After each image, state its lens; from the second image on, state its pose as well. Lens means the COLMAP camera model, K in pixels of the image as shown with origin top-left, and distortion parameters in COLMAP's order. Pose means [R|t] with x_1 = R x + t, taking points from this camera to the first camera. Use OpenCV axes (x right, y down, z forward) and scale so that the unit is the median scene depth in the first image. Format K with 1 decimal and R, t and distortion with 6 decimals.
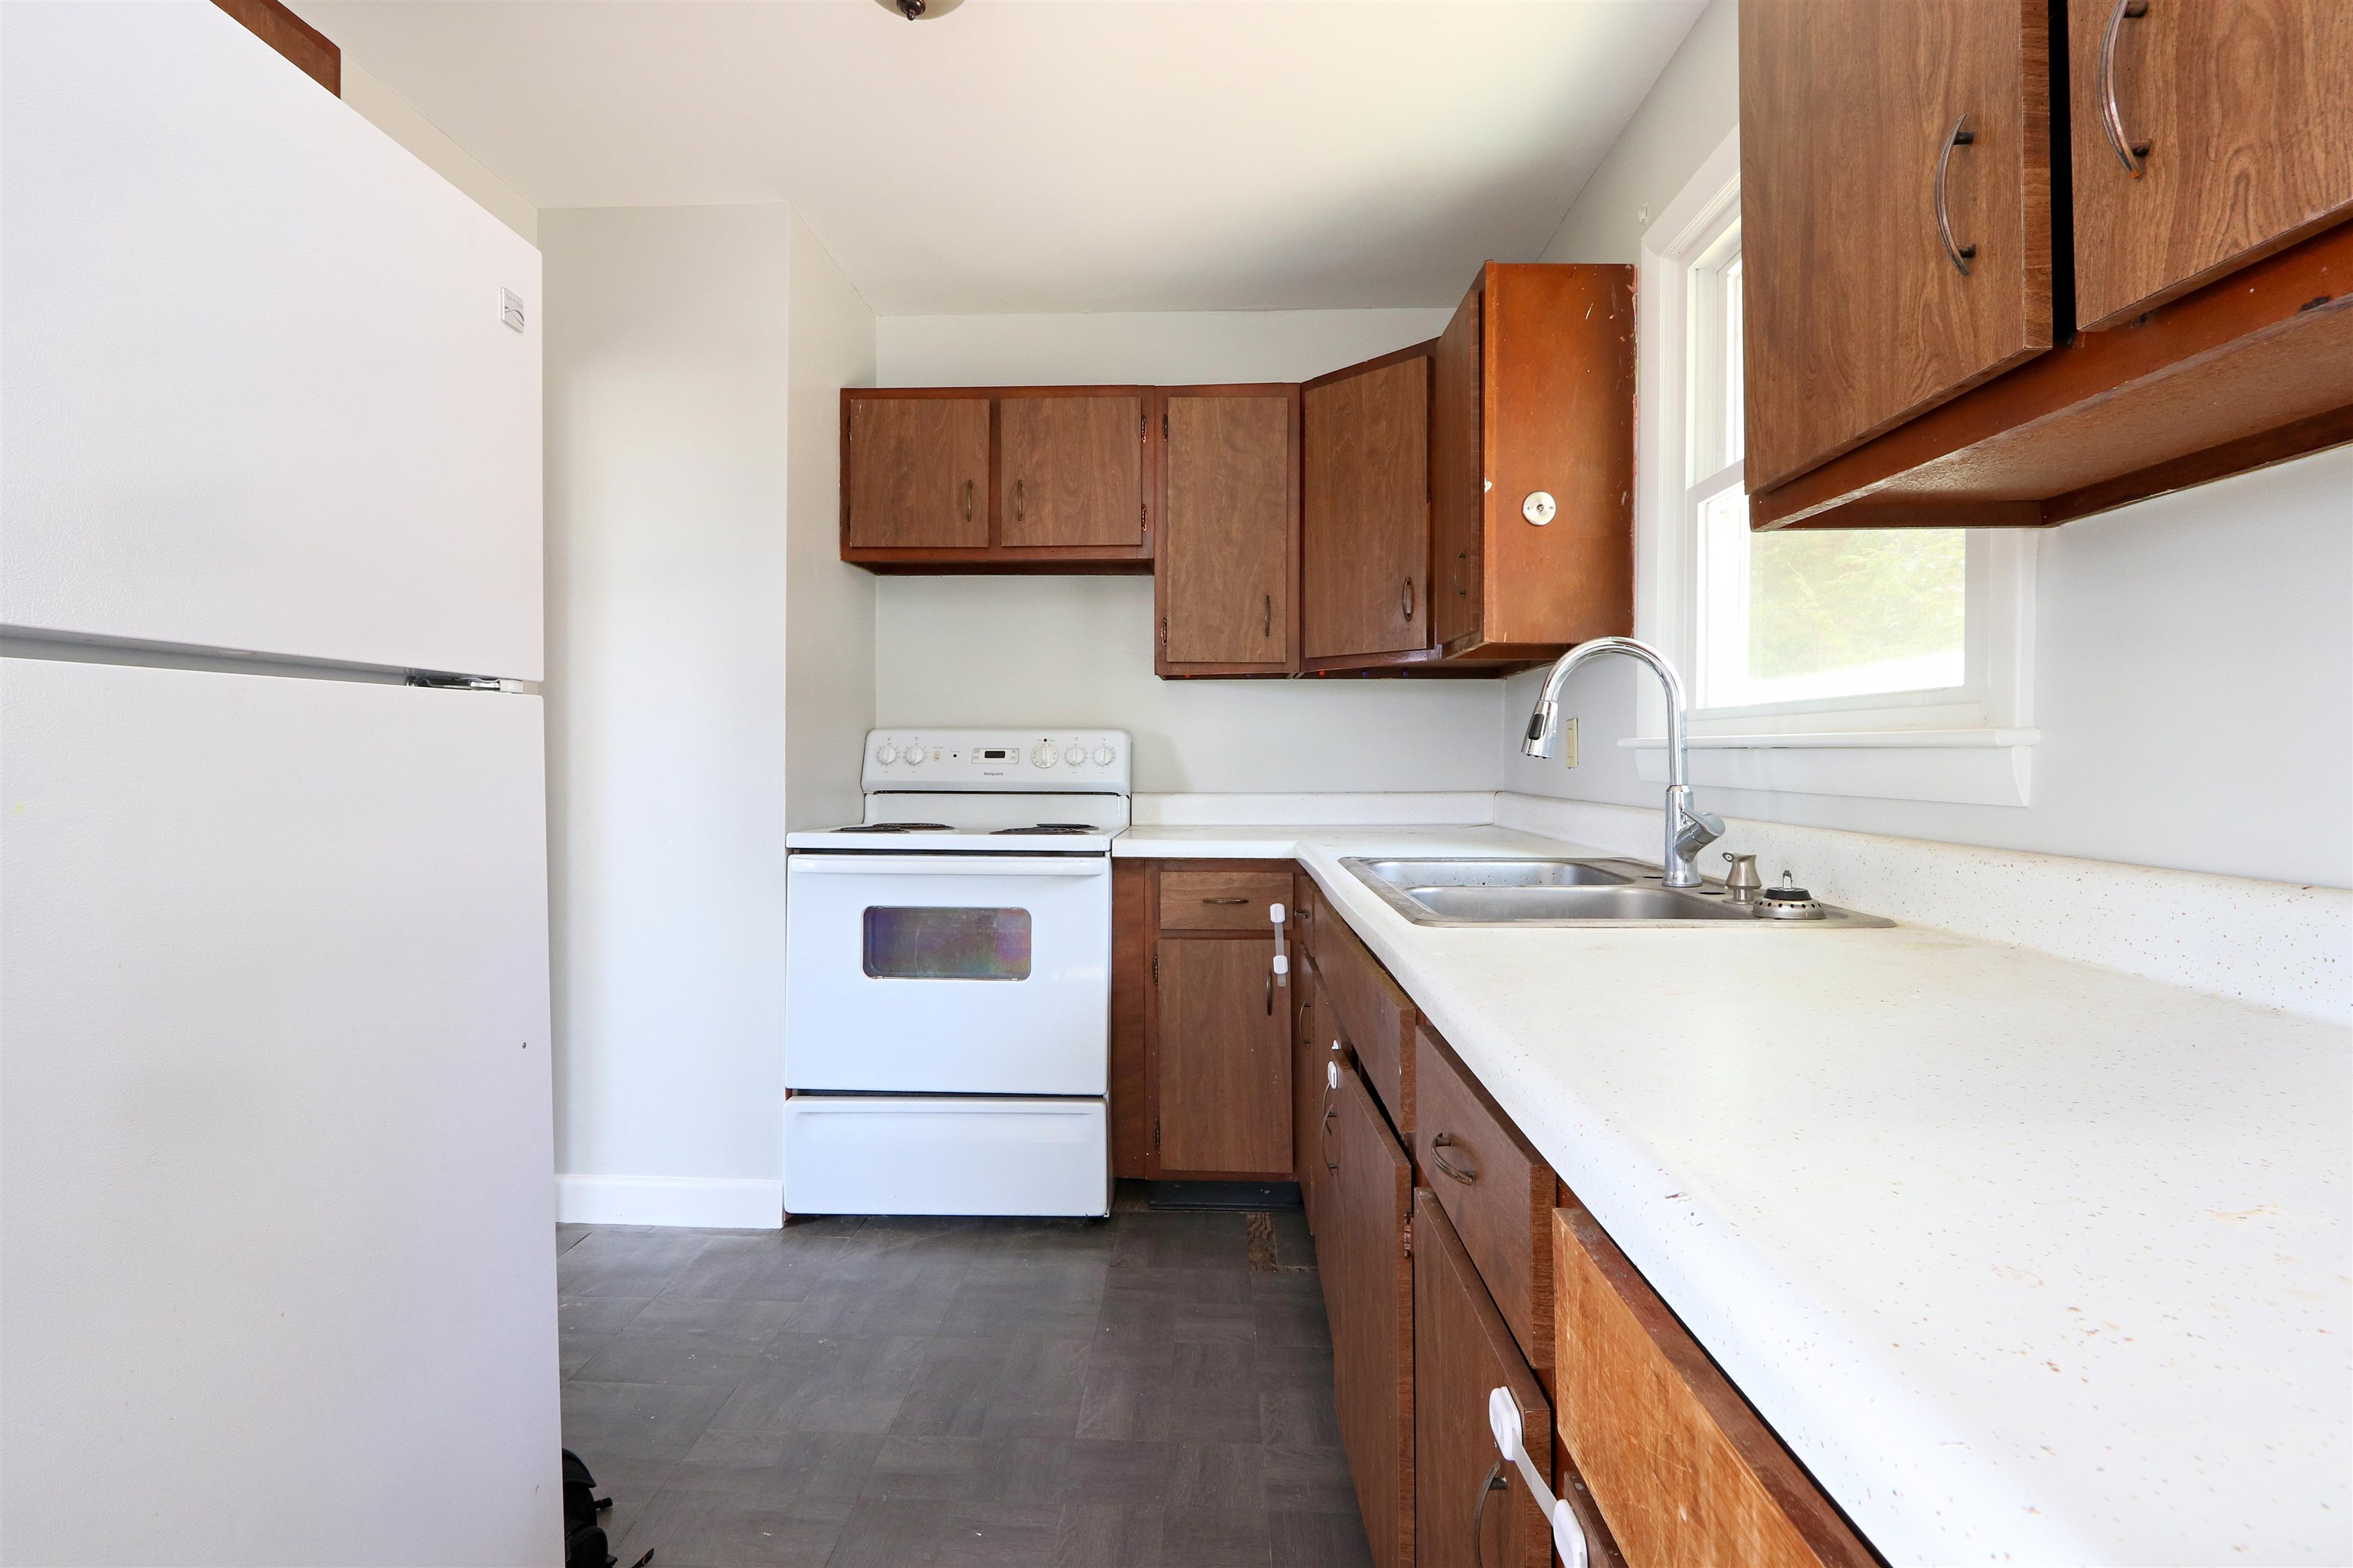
lens RADIAL K [[1100.5, 0, 1172.6], [0, 1100.5, 767.8], [0, 0, 1]] dist [-0.013517, -0.000045]
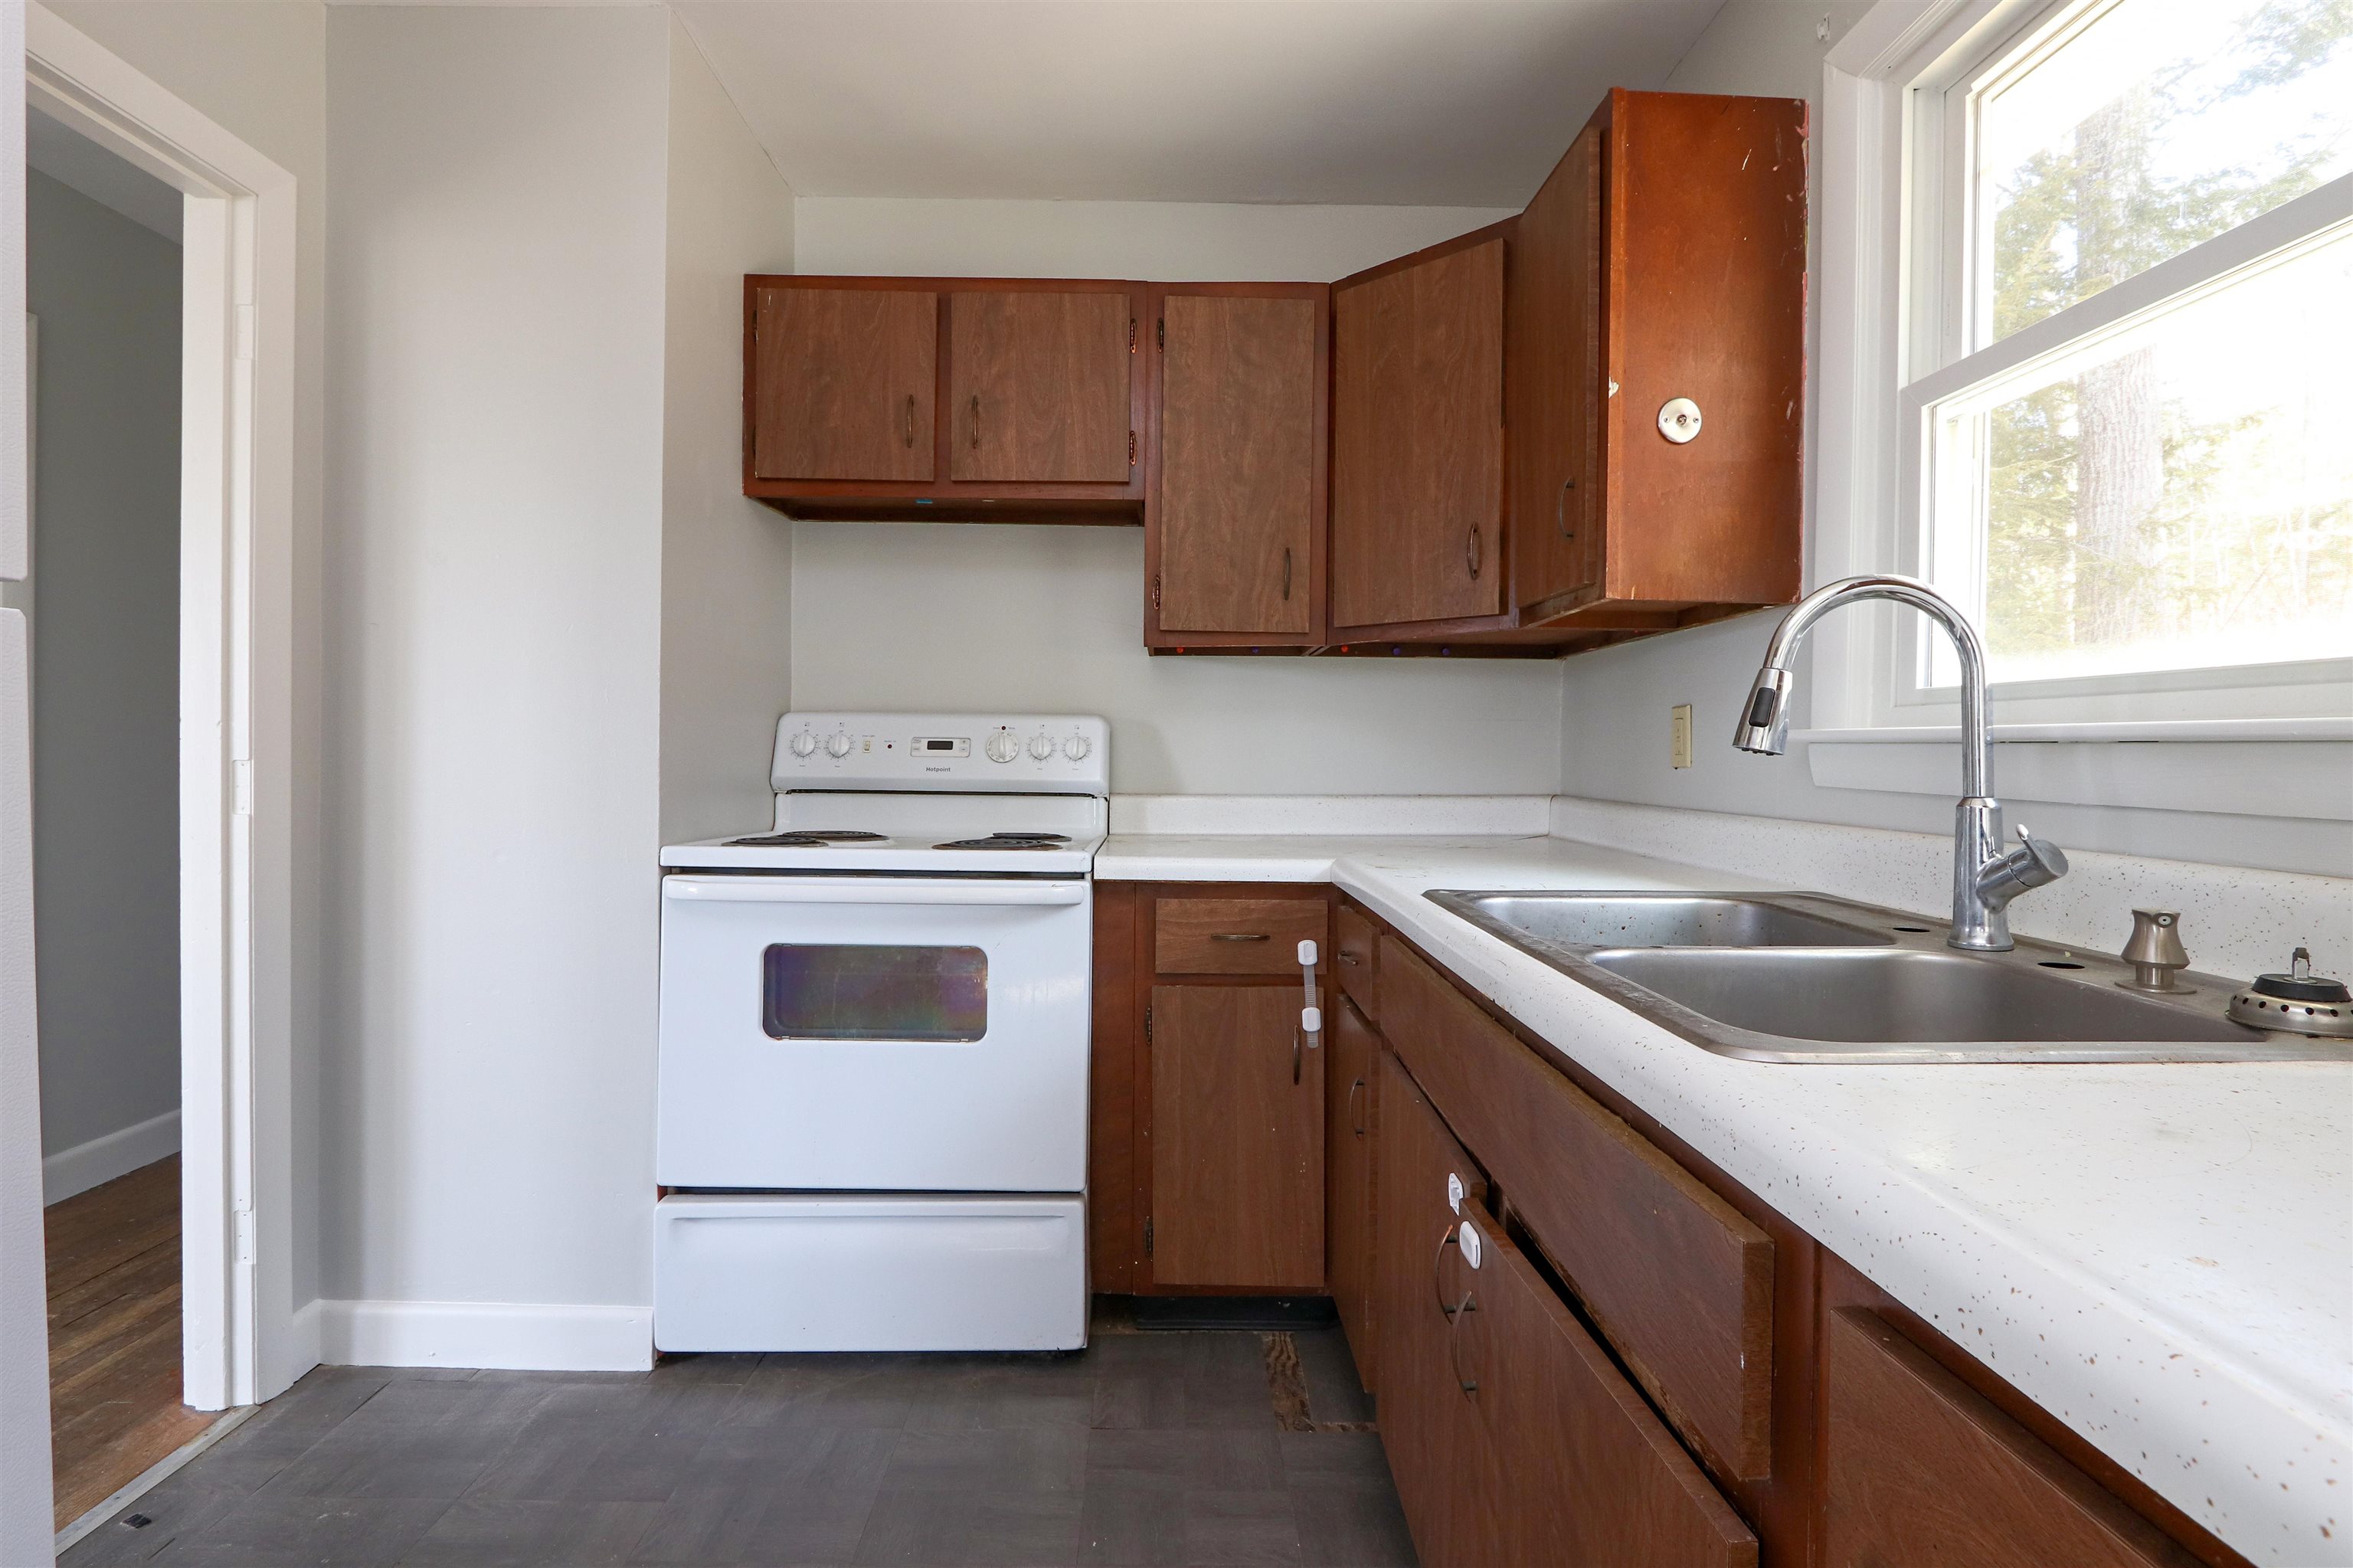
lens RADIAL K [[1100.5, 0, 1172.6], [0, 1100.5, 767.8], [0, 0, 1]] dist [-0.013517, -0.000045]
pose [[0.998730, 0.007657, 0.049787, -0.038941], [-0.007890, 0.999959, 0.004497, -0.000721], [-0.049751, -0.004884, 0.998750, 0.230993]]
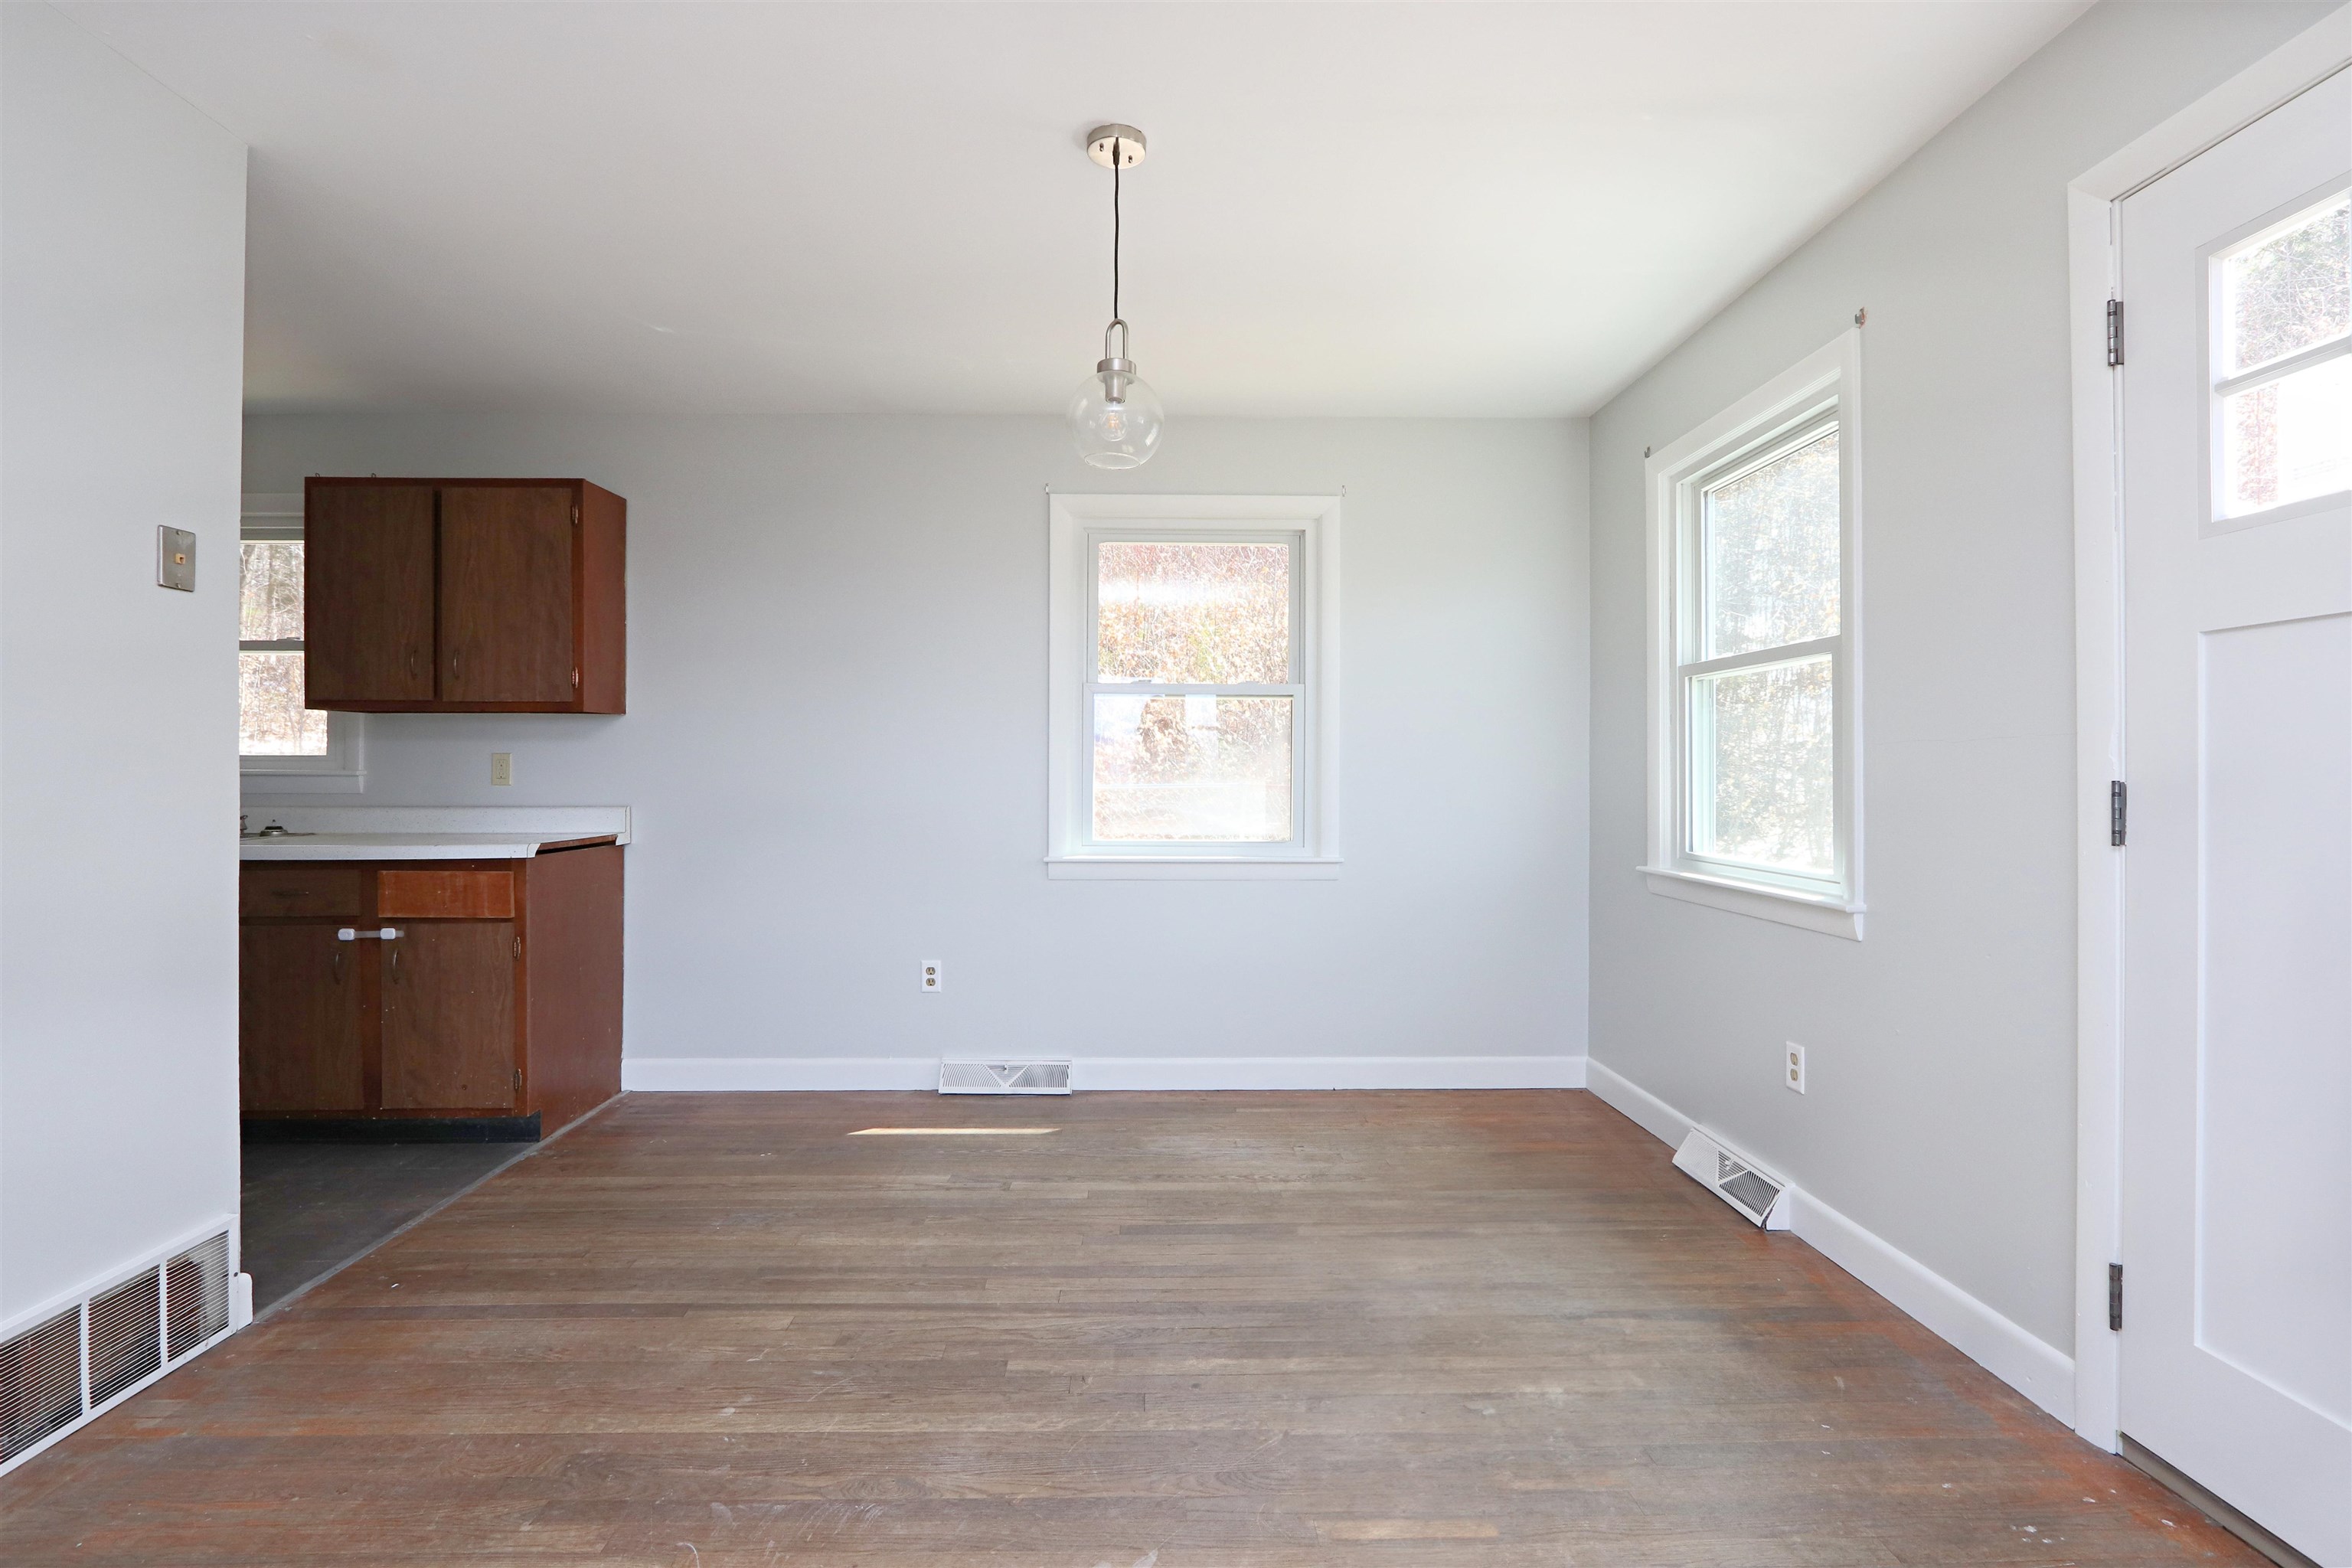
lens RADIAL K [[1100.0, 0, 1172.1], [0, 1100.0, 767.8], [0, 0, 1]] dist [-0.013517, -0.000045]
pose [[-0.054029, -0.002095, 0.998537, -1.208117], [0.011199, 0.999934, 0.002704, -0.010262], [-0.998477, 0.011329, -0.054002, -0.586749]]
